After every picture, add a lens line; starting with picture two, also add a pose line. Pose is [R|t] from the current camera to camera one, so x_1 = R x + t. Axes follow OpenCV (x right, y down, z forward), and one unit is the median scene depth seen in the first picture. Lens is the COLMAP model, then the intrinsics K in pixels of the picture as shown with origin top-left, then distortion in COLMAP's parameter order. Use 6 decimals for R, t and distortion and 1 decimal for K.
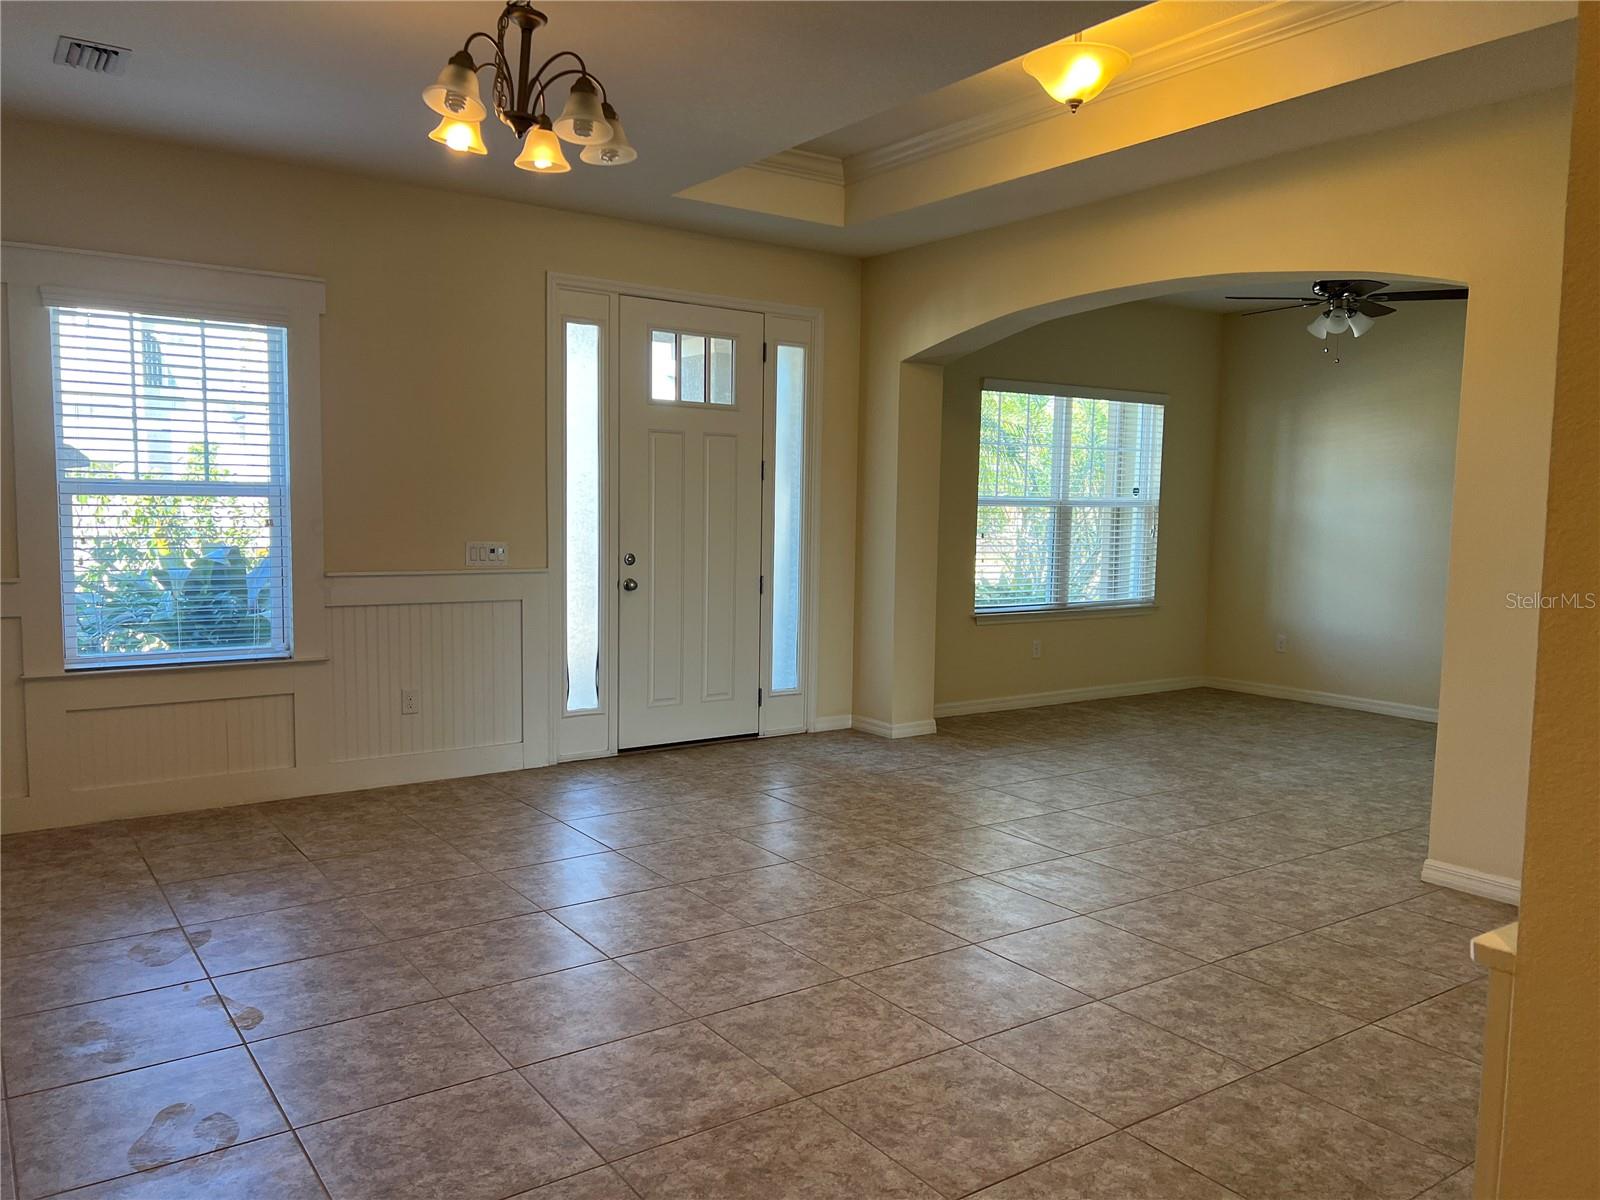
lens RADIAL K [[1210.8, 0, 806.9], [0, 1210.8, 609.3], [0, 0, 1]] dist [0.080782, -0.120136]
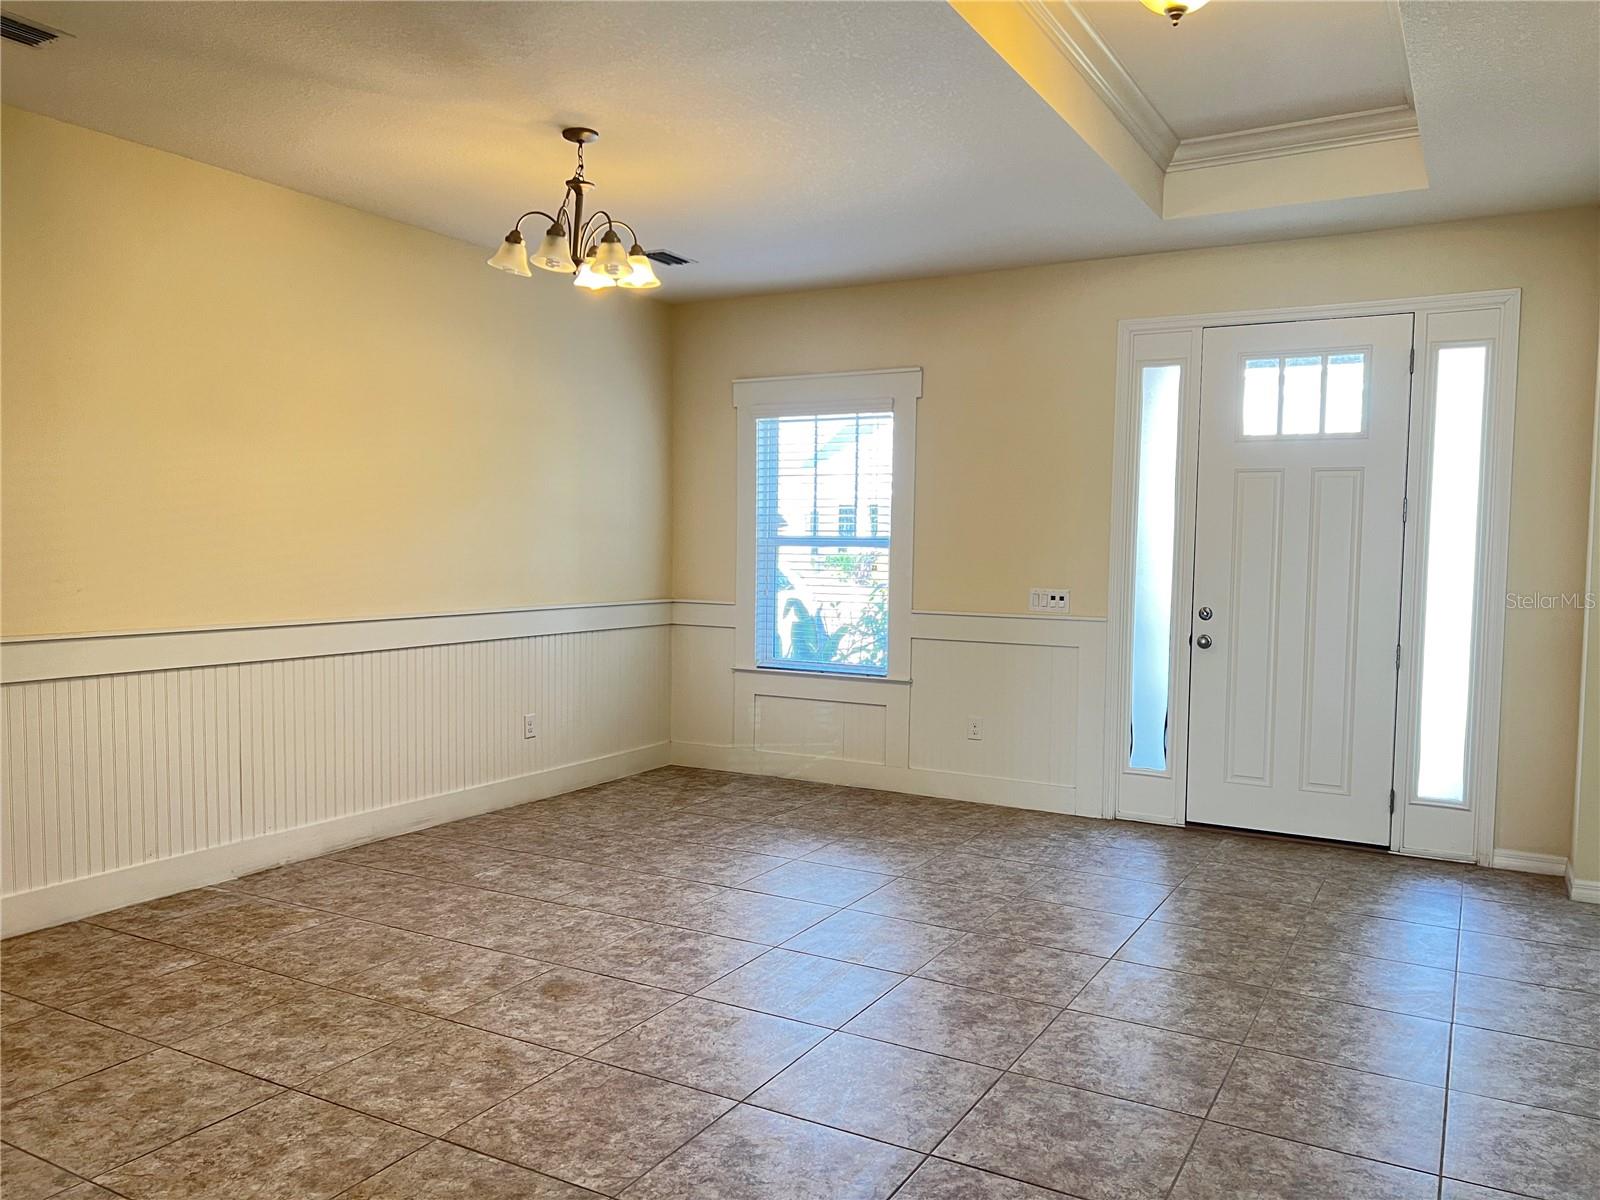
lens RADIAL K [[1210.8, 0, 806.9], [0, 1210.8, 609.3], [0, 0, 1]] dist [0.080782, -0.120136]
pose [[0.429014, 0.041483, -0.902345, 0.803451], [-0.090346, 0.995906, 0.002830, -0.029862], [0.898768, 0.080310, 0.431005, 0.494371]]
